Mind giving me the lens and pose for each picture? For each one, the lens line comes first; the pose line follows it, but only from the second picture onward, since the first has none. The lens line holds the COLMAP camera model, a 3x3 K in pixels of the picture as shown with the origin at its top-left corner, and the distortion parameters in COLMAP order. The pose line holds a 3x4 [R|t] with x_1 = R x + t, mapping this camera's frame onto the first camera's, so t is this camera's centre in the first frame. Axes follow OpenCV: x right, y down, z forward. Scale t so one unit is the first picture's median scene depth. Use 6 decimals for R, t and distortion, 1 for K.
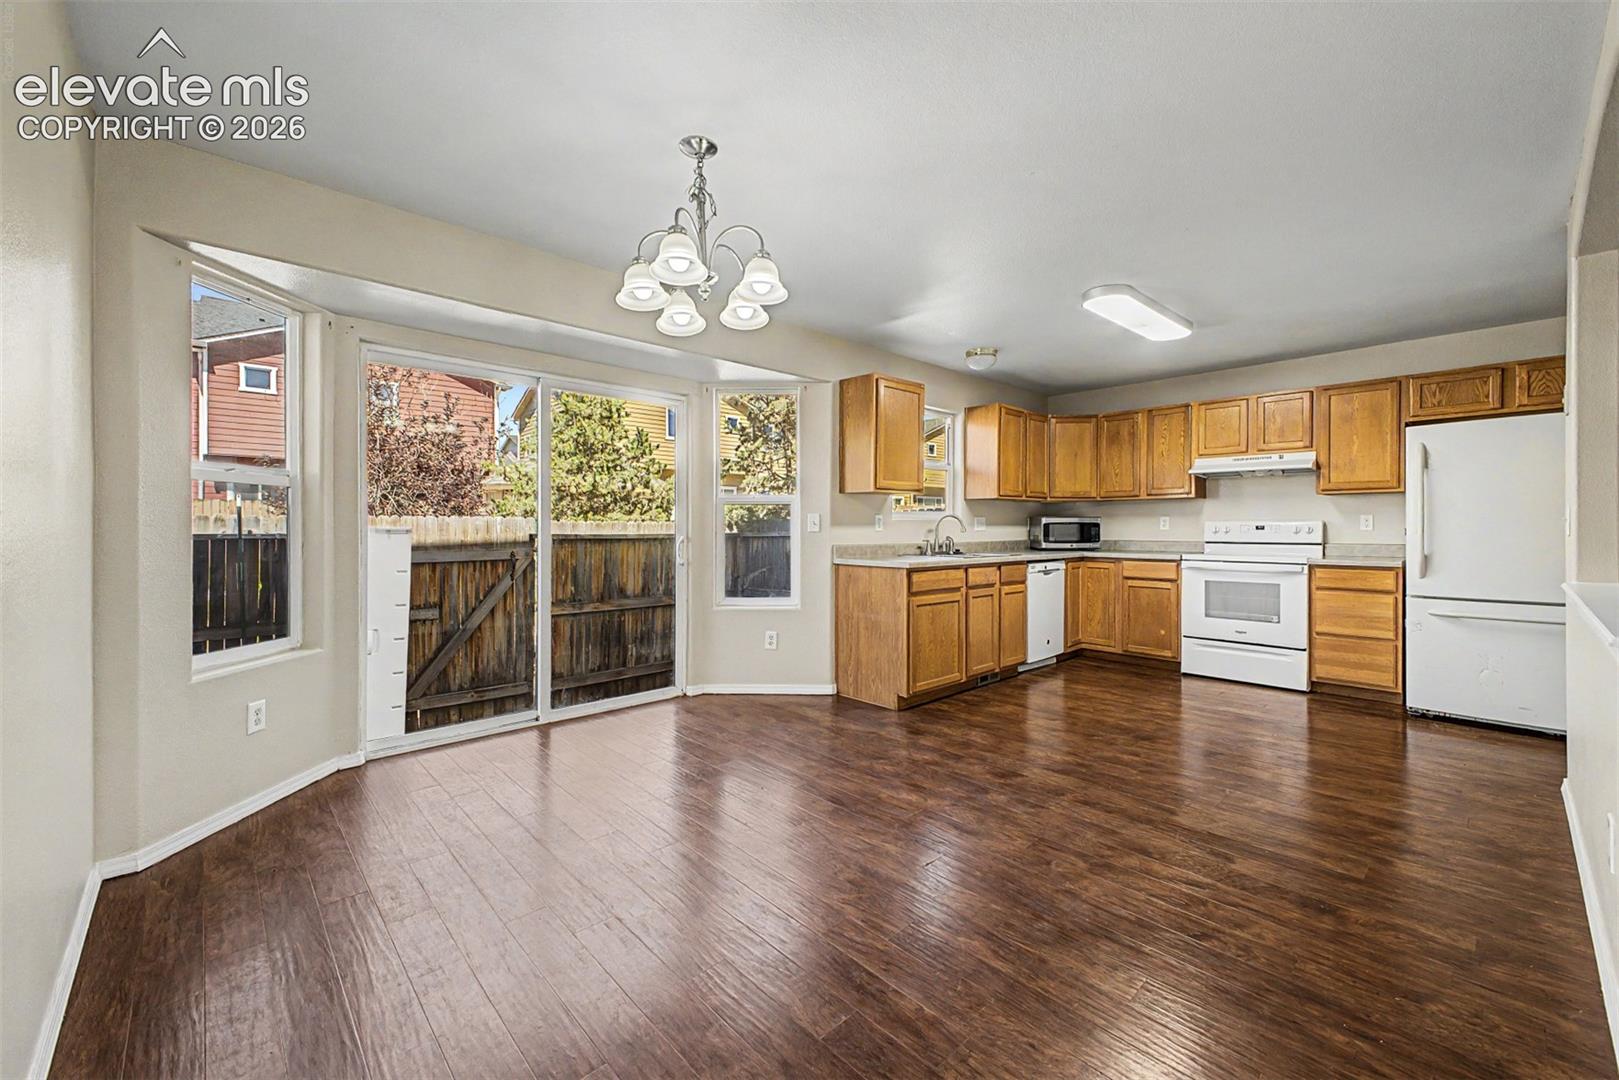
lens RADIAL K [[646.8, 0, 810.9], [0, 646.8, 528.9], [0, 0, 1]] dist [0.027614, -0.010905]
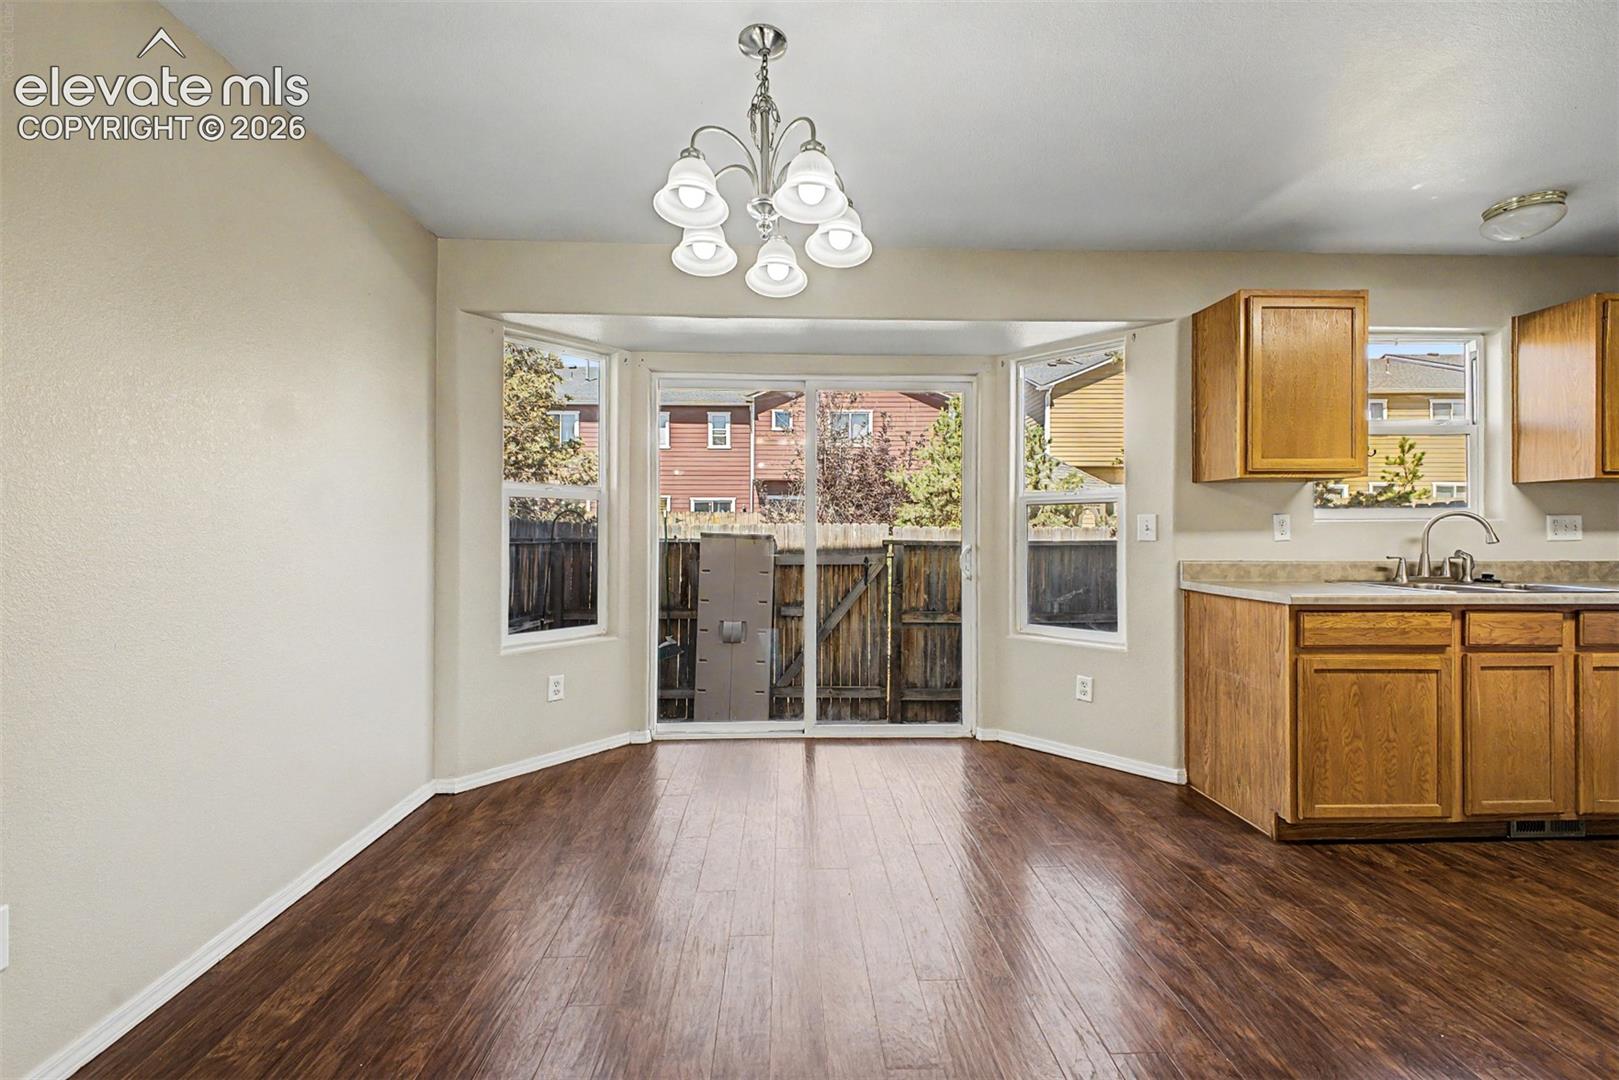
lens RADIAL K [[646.8, 0, 810.9], [0, 646.8, 528.9], [0, 0, 1]] dist [0.027614, -0.010905]
pose [[0.753356, -0.003129, -0.657605, 0.194650], [-0.001872, 0.999974, -0.006903, -0.003162], [0.657610, 0.006432, 0.753331, 0.238261]]
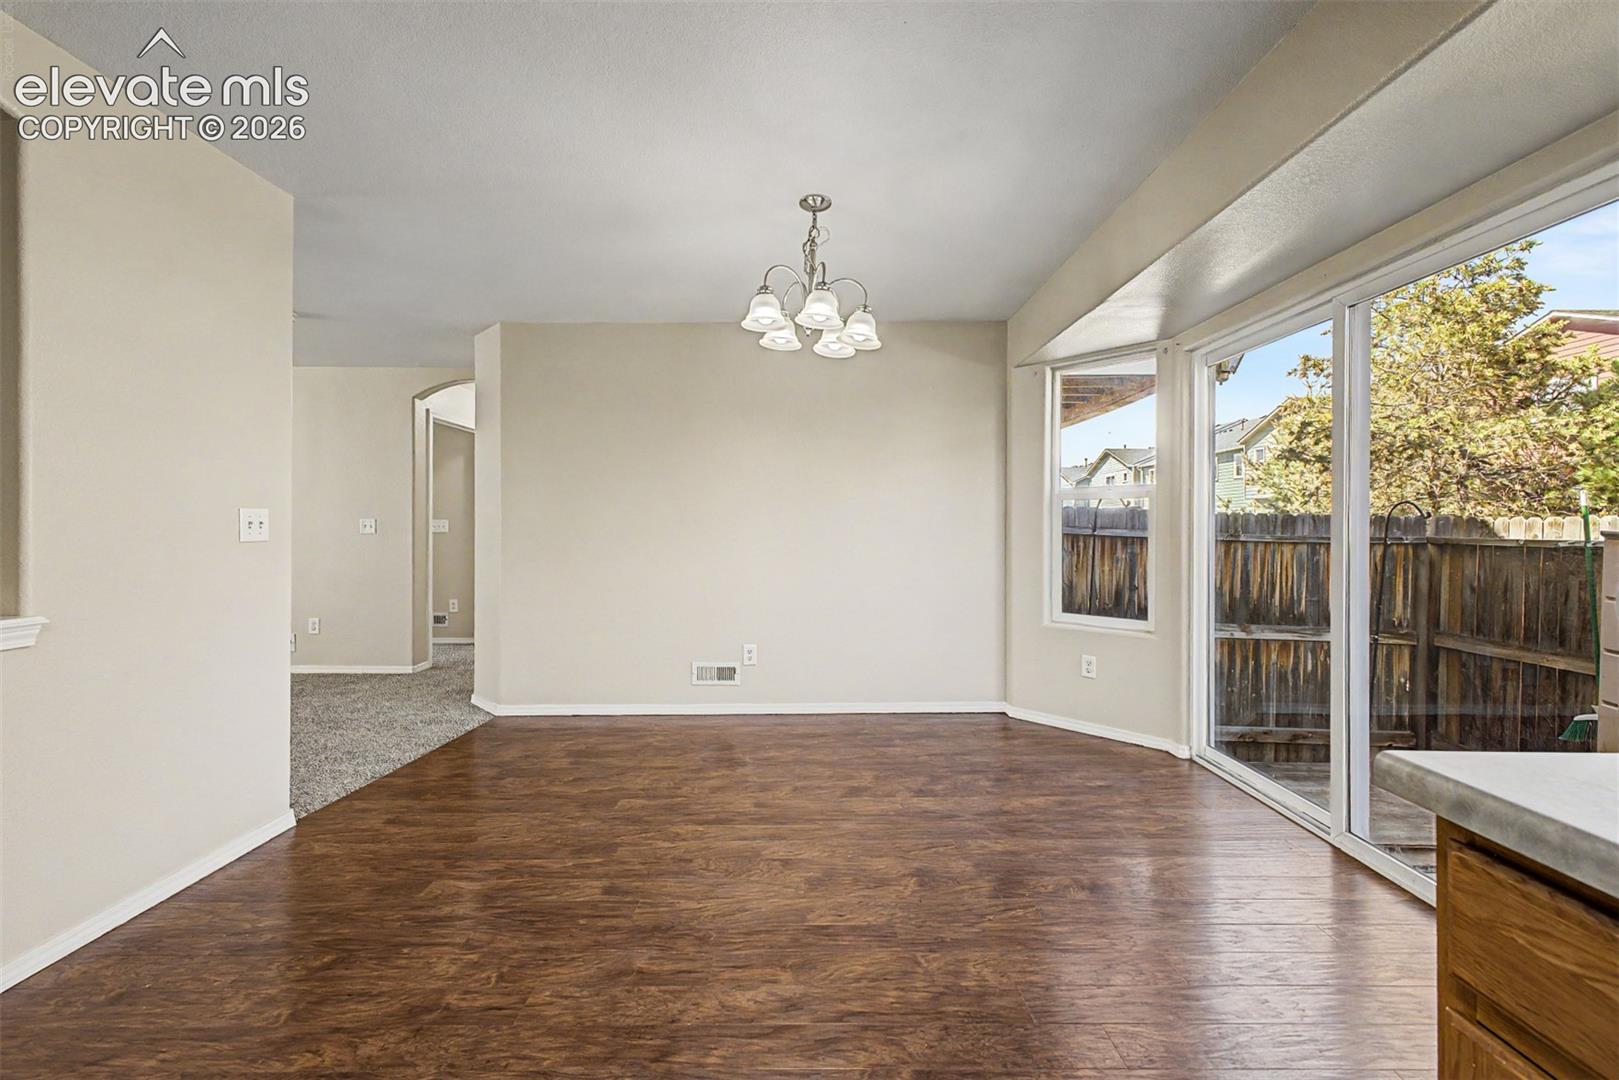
lens RADIAL K [[646.8, 0, 810.9], [0, 646.8, 528.9], [0, 0, 1]] dist [0.027614, -0.010905]
pose [[-0.678901, 0.002722, -0.734224, 0.346867], [-0.002439, 0.999979, 0.005963, -0.008045], [0.734225, 0.005839, -0.678881, 0.913022]]
